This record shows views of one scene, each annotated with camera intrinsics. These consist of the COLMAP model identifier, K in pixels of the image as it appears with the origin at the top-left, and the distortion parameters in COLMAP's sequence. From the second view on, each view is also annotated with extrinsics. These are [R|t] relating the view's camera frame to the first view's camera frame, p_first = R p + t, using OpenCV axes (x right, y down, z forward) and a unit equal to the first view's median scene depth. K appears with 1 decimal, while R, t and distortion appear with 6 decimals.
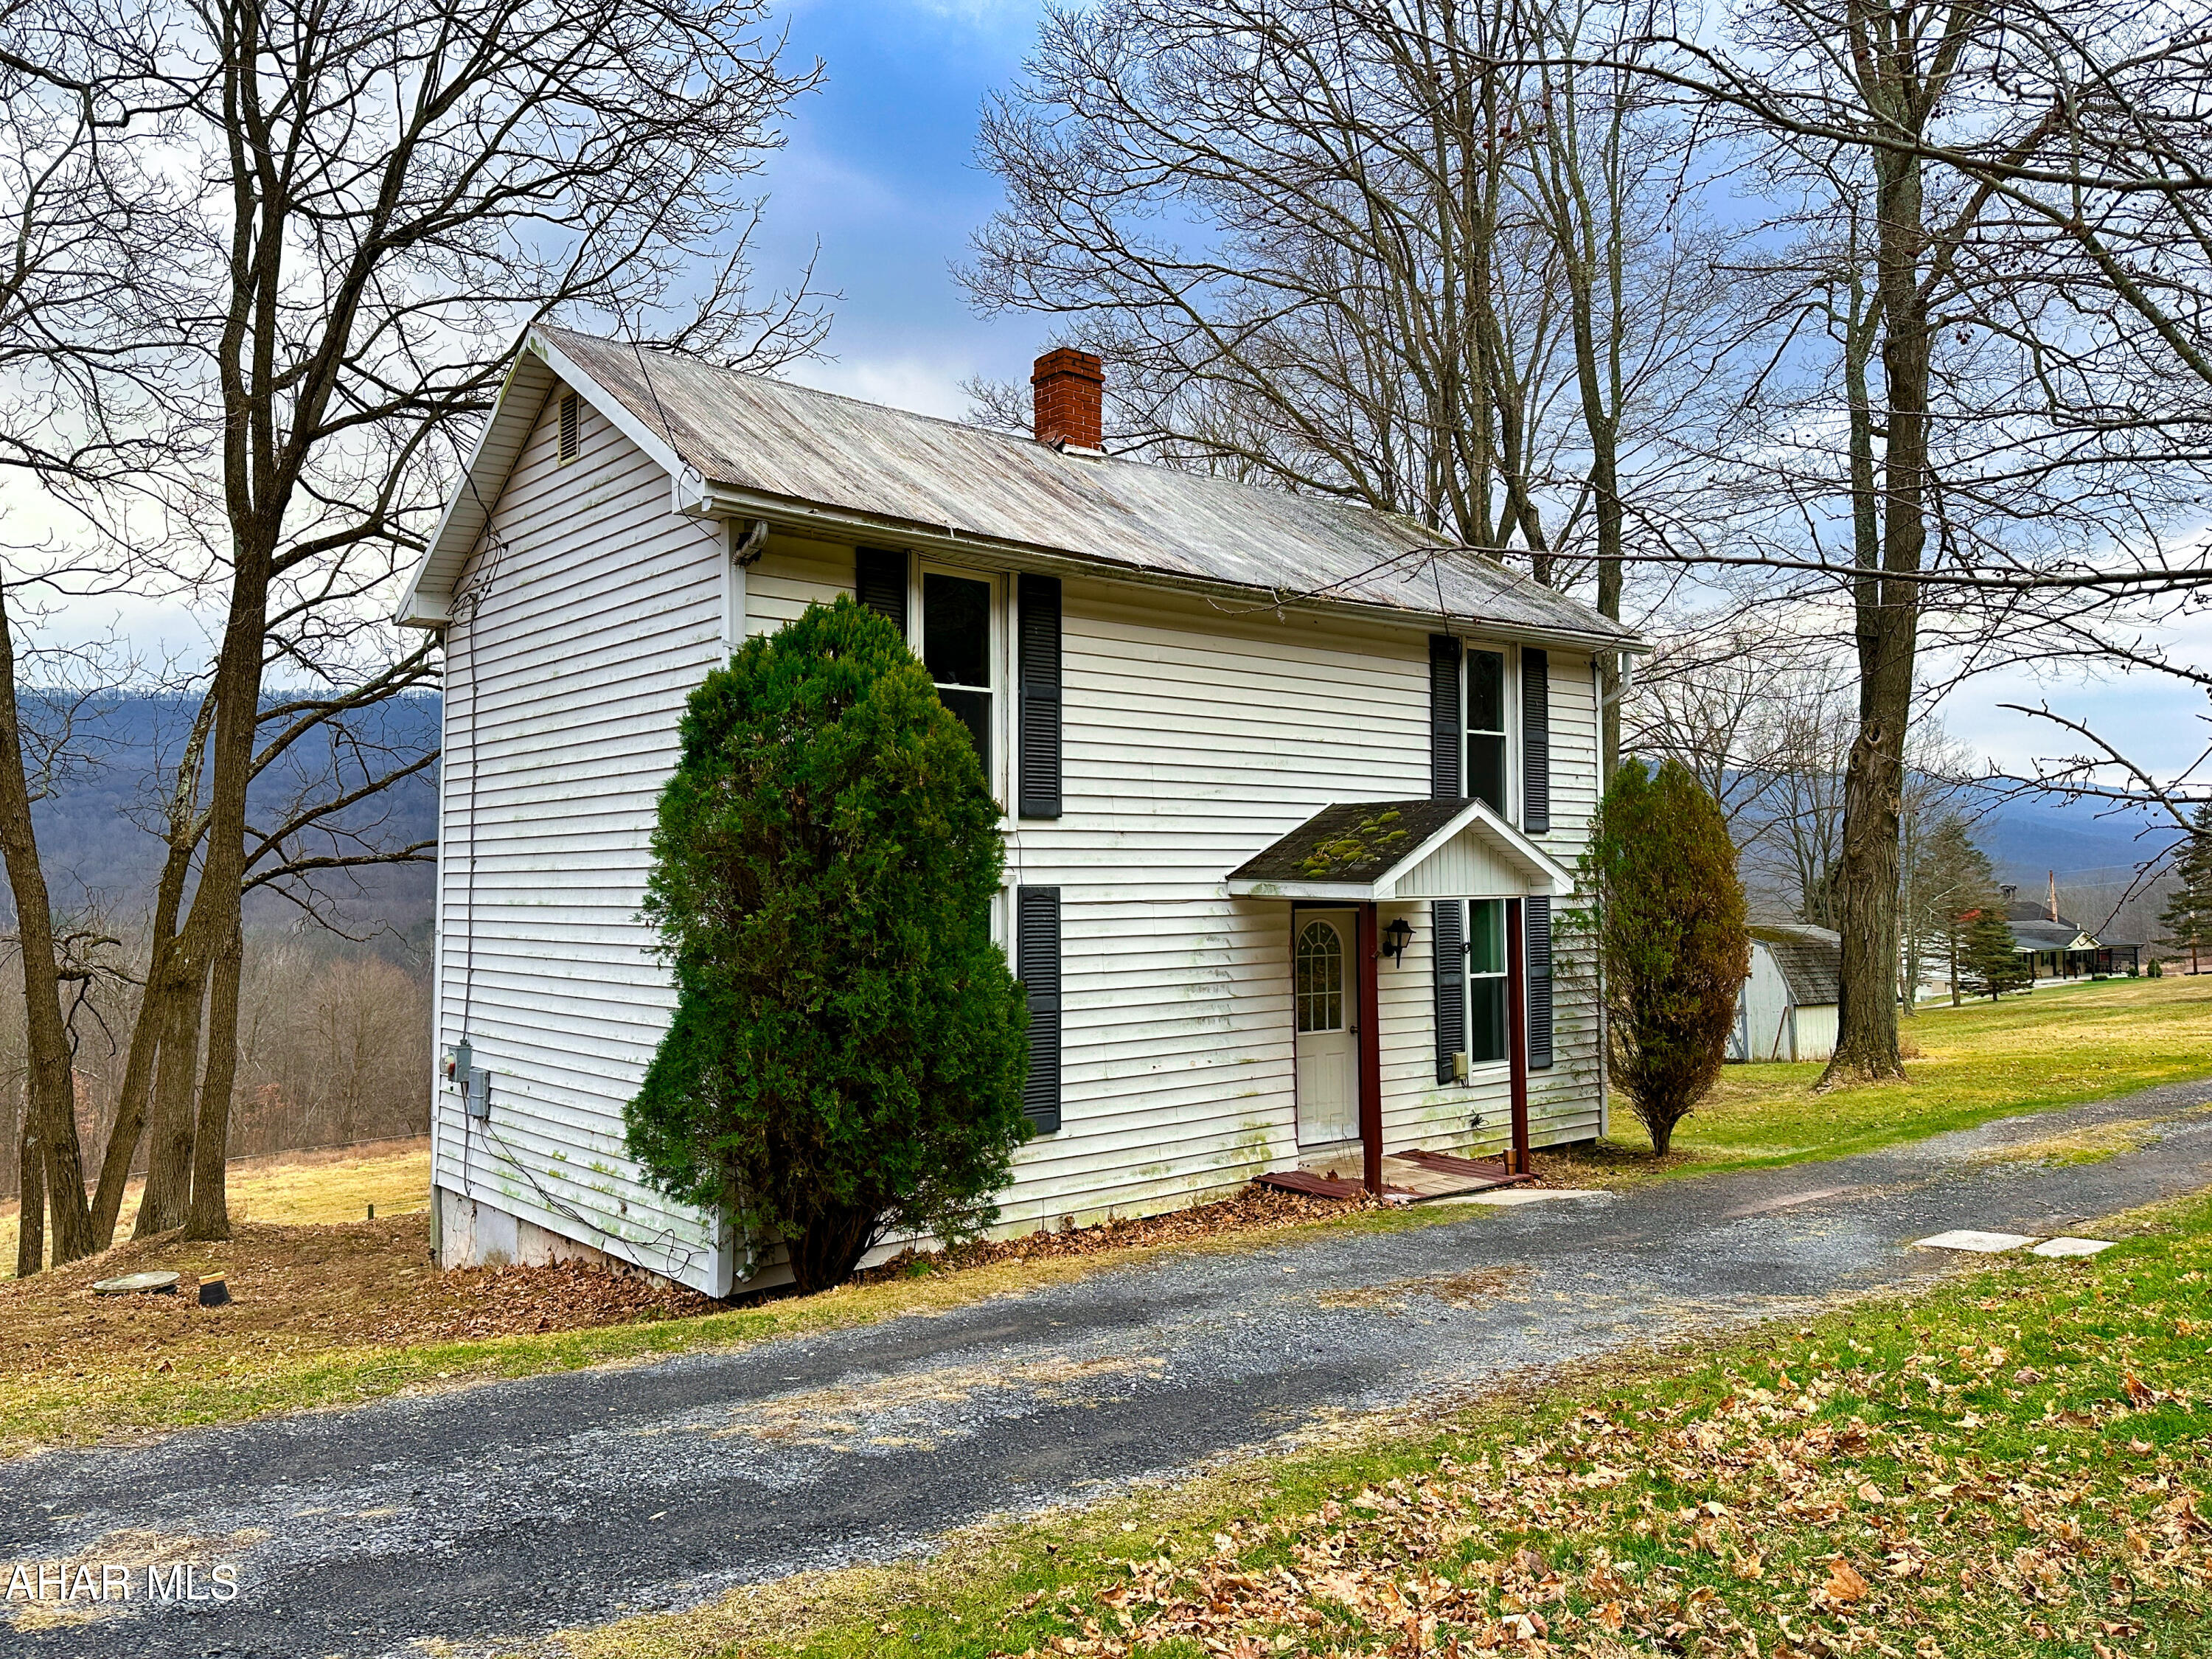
lens RADIAL K [[1606.8, 0, 1093.4], [0, 1606.8, 809.0], [0, 0, 1]] dist [0.037805, -0.007007]
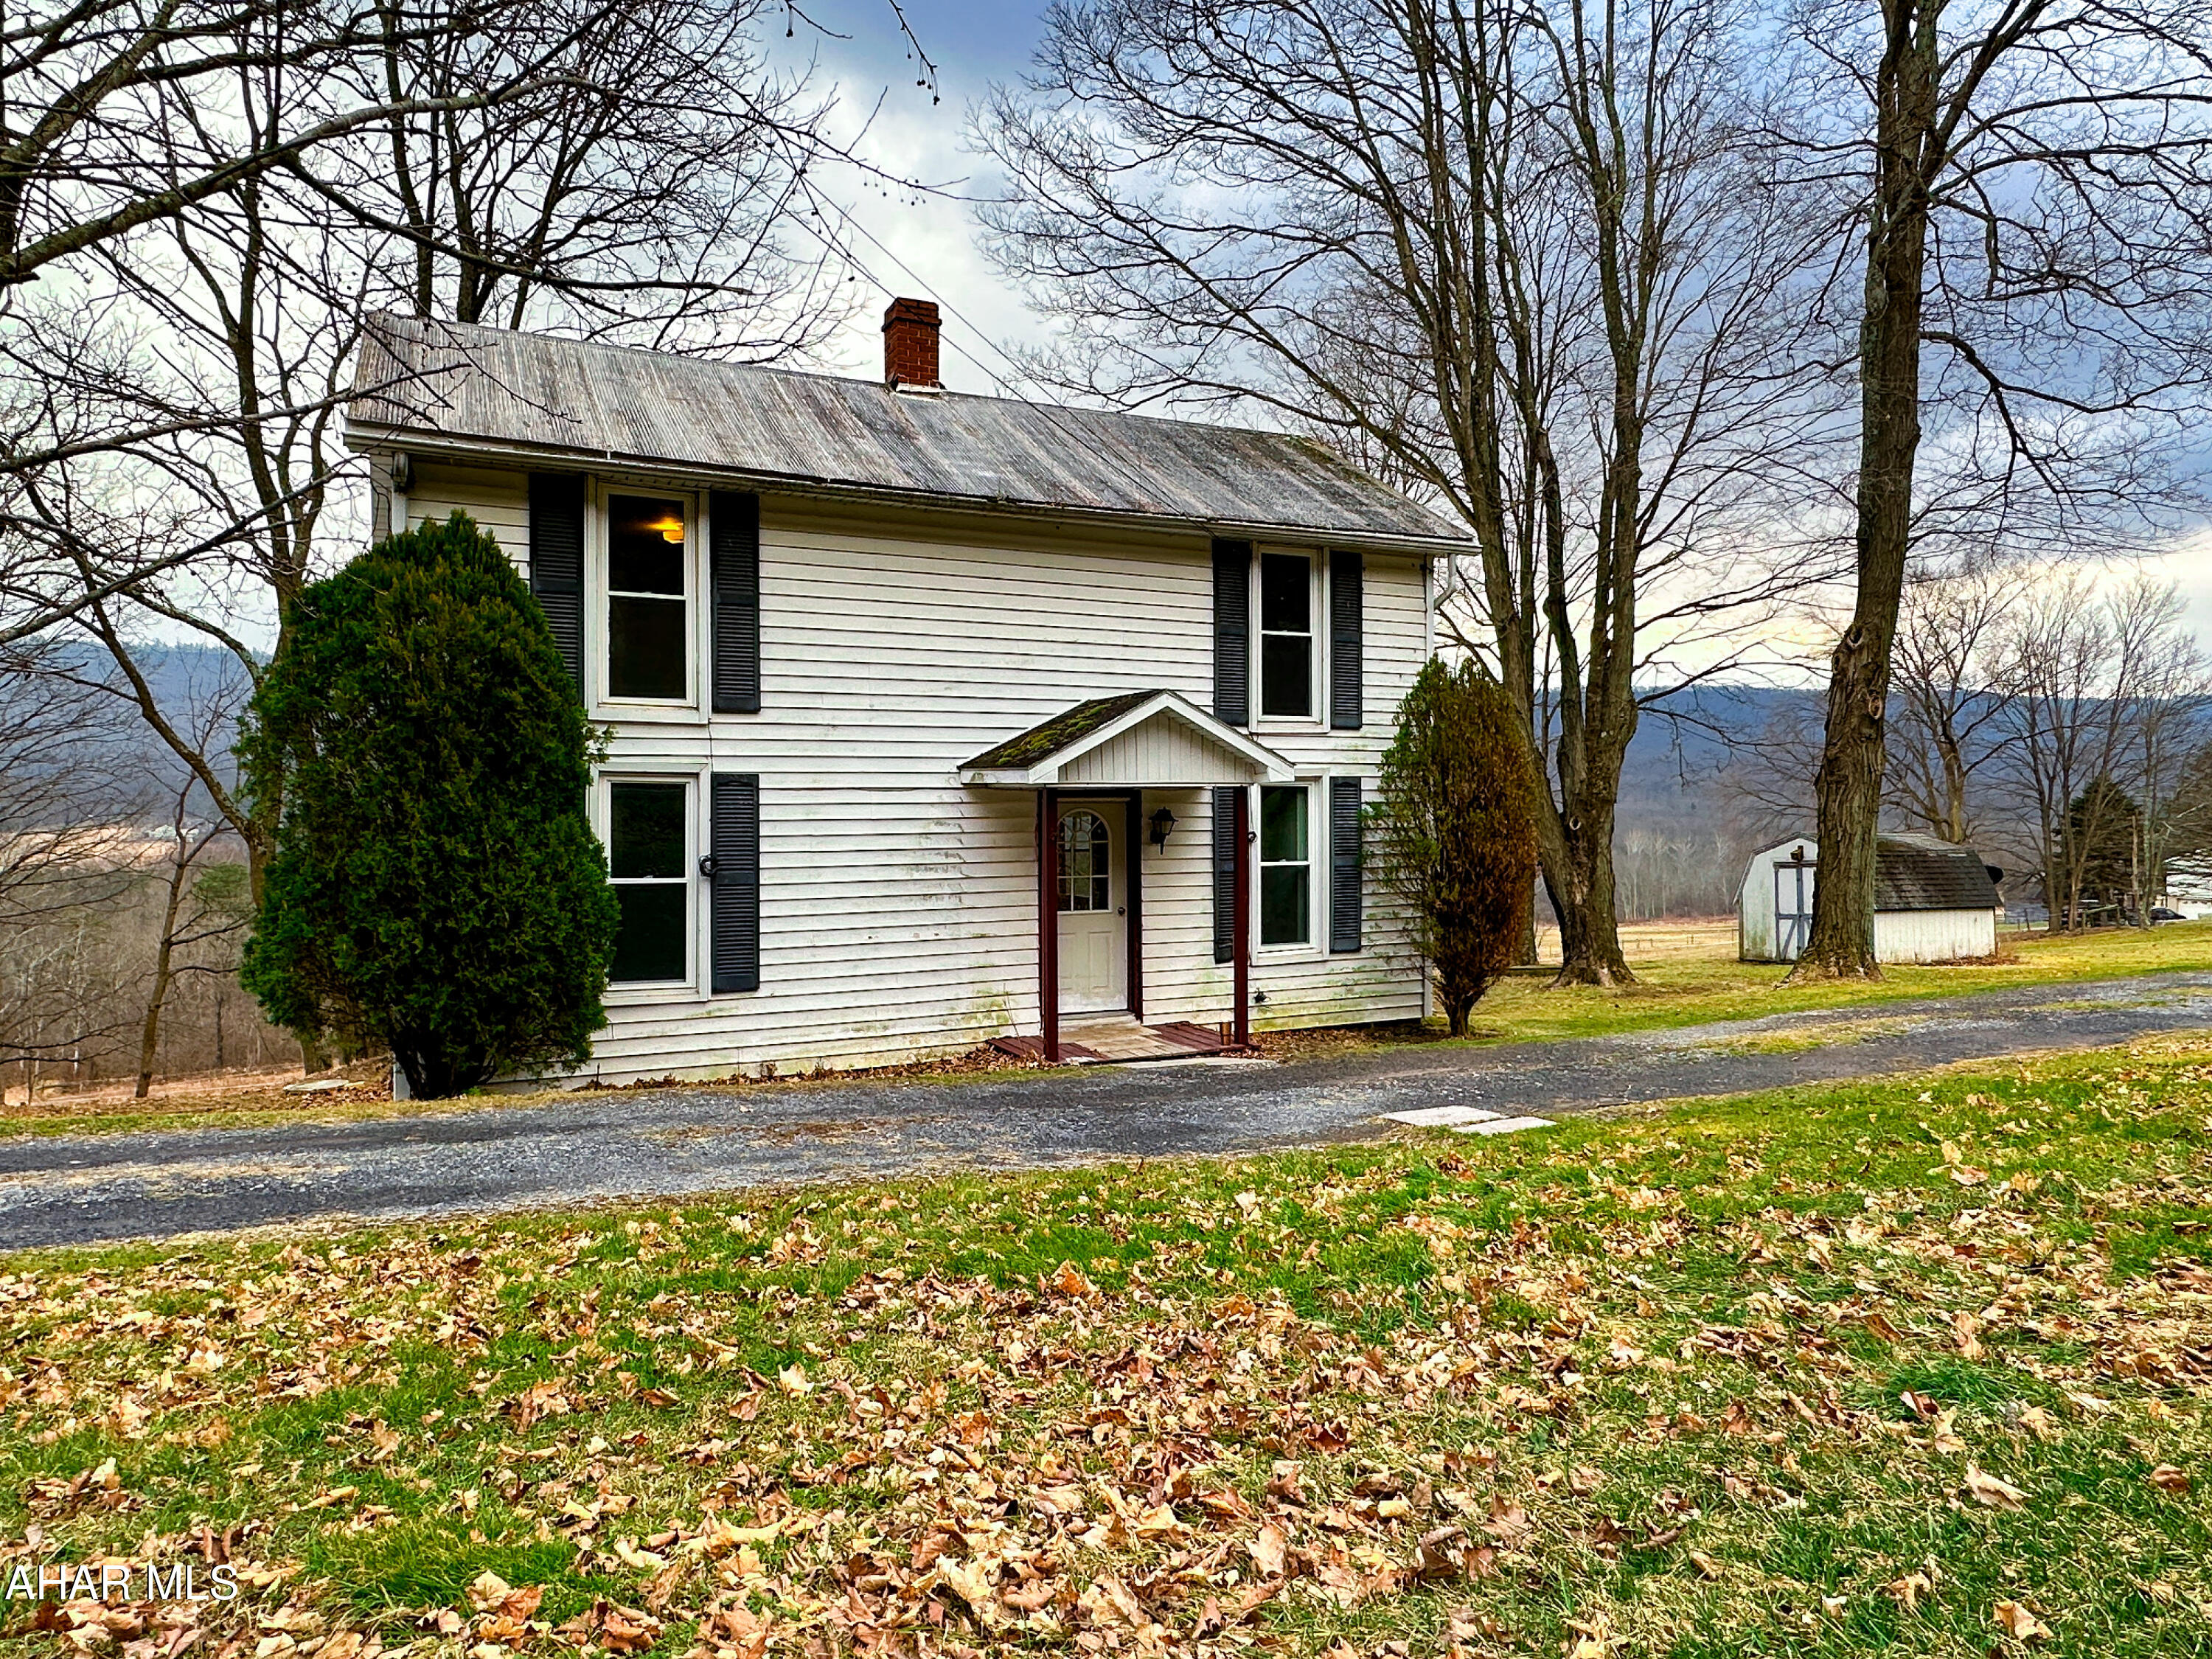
lens RADIAL K [[1347.0, 0, 1114.7], [0, 1347.0, 834.2], [0, 0, 1]] dist [-0.005422, 0.001917]
pose [[0.971539, 0.002538, -0.236868, 0.390612], [0.012668, 0.997955, 0.062651, 0.030788], [0.236543, -0.063869, 0.969520, 0.130891]]
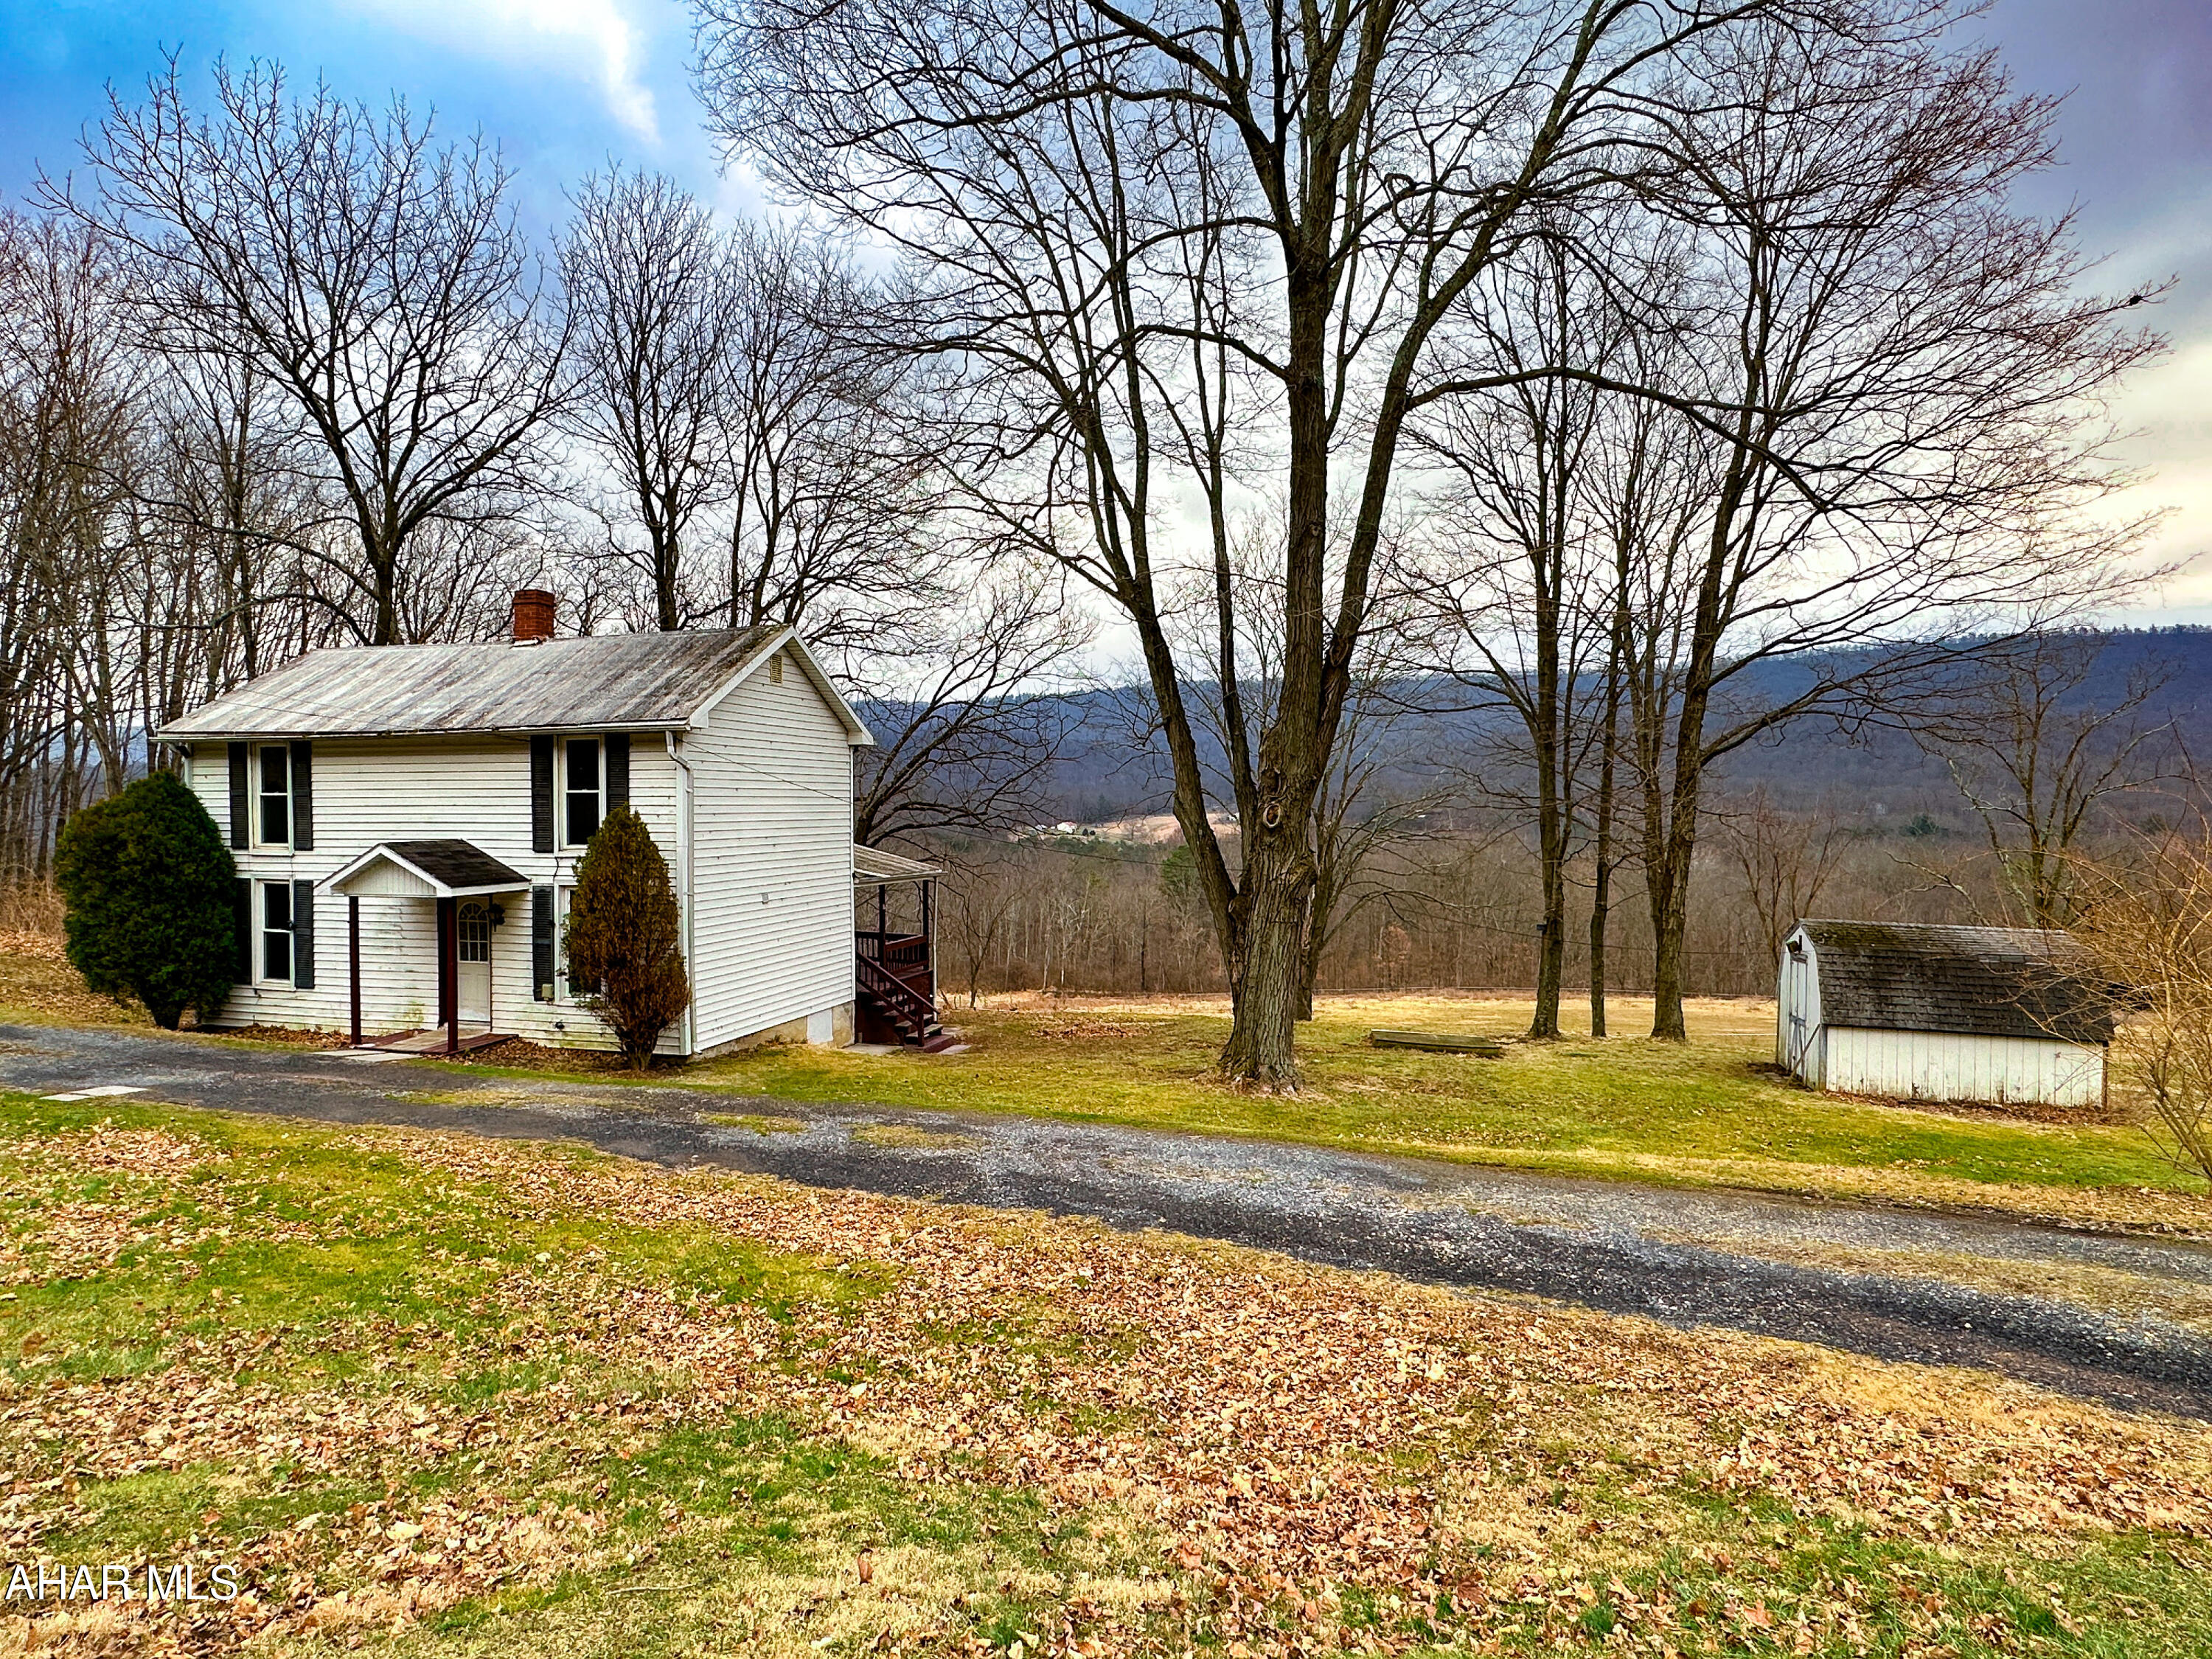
lens RADIAL K [[1222.0, 0, 1109.6], [0, 1222.0, 832.0], [0, 0, 1]] dist [0.007989, 0.000848]
pose [[0.564571, 0.023679, -0.825045, 1.768913], [0.040988, 0.997551, 0.056678, -0.061843], [0.824366, -0.065816, 0.562218, 0.849529]]
